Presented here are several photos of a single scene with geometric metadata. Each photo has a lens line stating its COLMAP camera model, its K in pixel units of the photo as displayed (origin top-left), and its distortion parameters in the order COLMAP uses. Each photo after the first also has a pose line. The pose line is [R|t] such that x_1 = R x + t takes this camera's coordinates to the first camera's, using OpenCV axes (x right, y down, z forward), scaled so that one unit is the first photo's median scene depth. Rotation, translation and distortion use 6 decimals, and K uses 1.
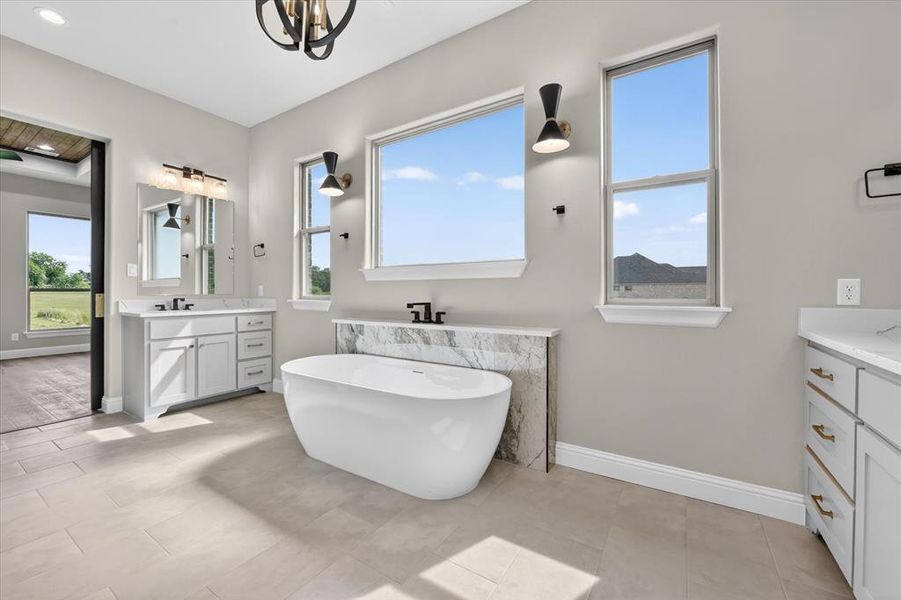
lens RADIAL K [[360.9, 0, 454.8], [0, 360.9, 296.9], [0, 0, 1]] dist [-0.007719, -0.000400]
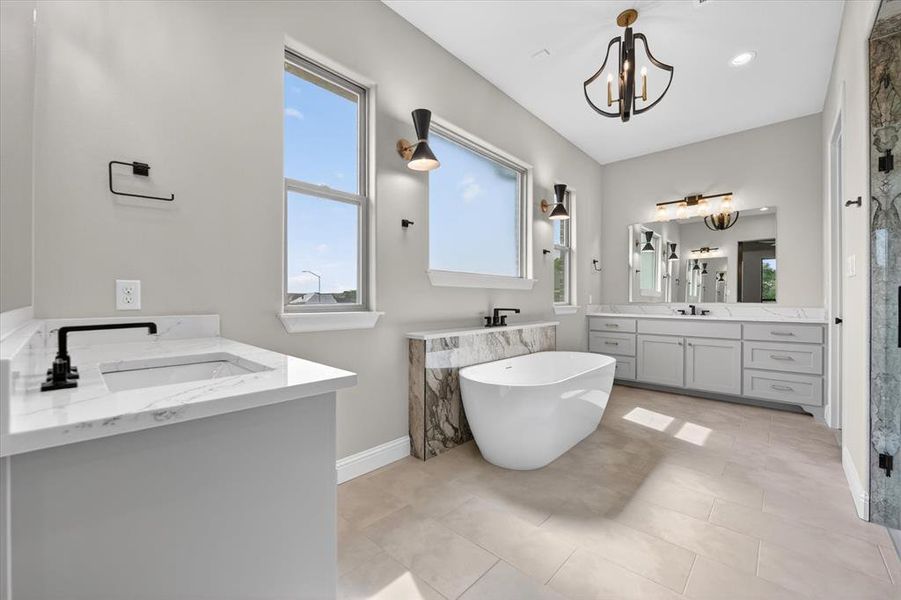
lens RADIAL K [[360.9, 0, 454.8], [0, 360.9, 296.9], [0, 0, 1]] dist [-0.007719, -0.000400]
pose [[0.174559, 0.007797, 0.984616, -1.257861], [0.011641, 0.999882, -0.009981, -0.011533], [-0.984578, 0.013205, 0.174447, 0.943605]]
